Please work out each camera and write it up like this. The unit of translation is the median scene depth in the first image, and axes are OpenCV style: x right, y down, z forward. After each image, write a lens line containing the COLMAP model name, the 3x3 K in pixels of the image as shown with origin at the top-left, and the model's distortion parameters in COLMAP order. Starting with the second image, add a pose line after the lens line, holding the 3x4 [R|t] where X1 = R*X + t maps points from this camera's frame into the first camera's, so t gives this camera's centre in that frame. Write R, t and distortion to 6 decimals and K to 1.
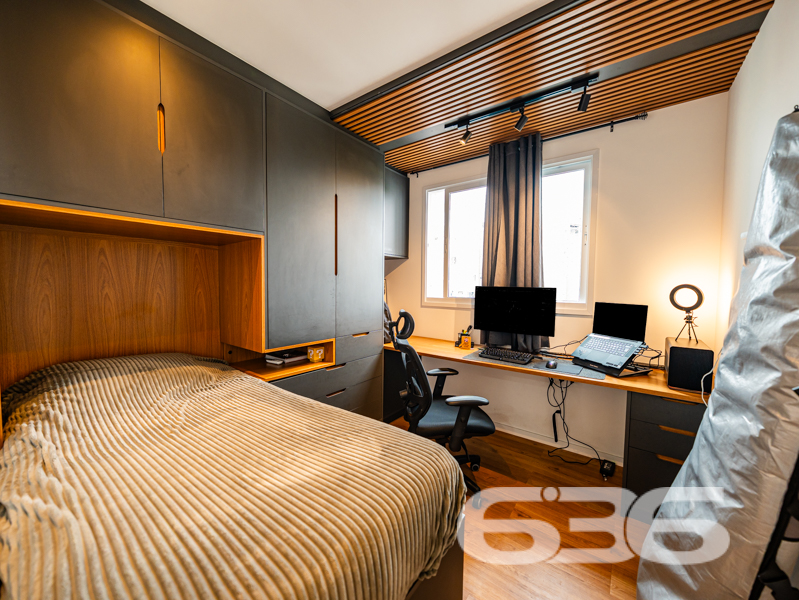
lens RADIAL K [[307.3, 0, 399.5], [0, 307.3, 300.0], [0, 0, 1]] dist [-0.001708, -0.000198]
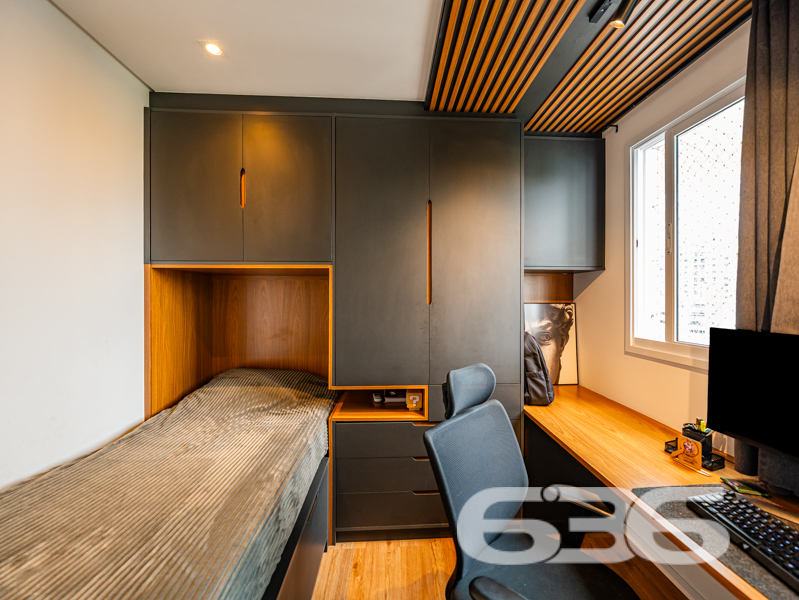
lens RADIAL K [[307.3, 0, 399.5], [0, 307.3, 300.0], [0, 0, 1]] dist [-0.001708, -0.000198]
pose [[0.640690, -0.003619, -0.767791, 0.336451], [-0.030578, 0.999075, -0.030226, -0.064162], [0.767191, 0.042843, 0.639987, 0.443039]]
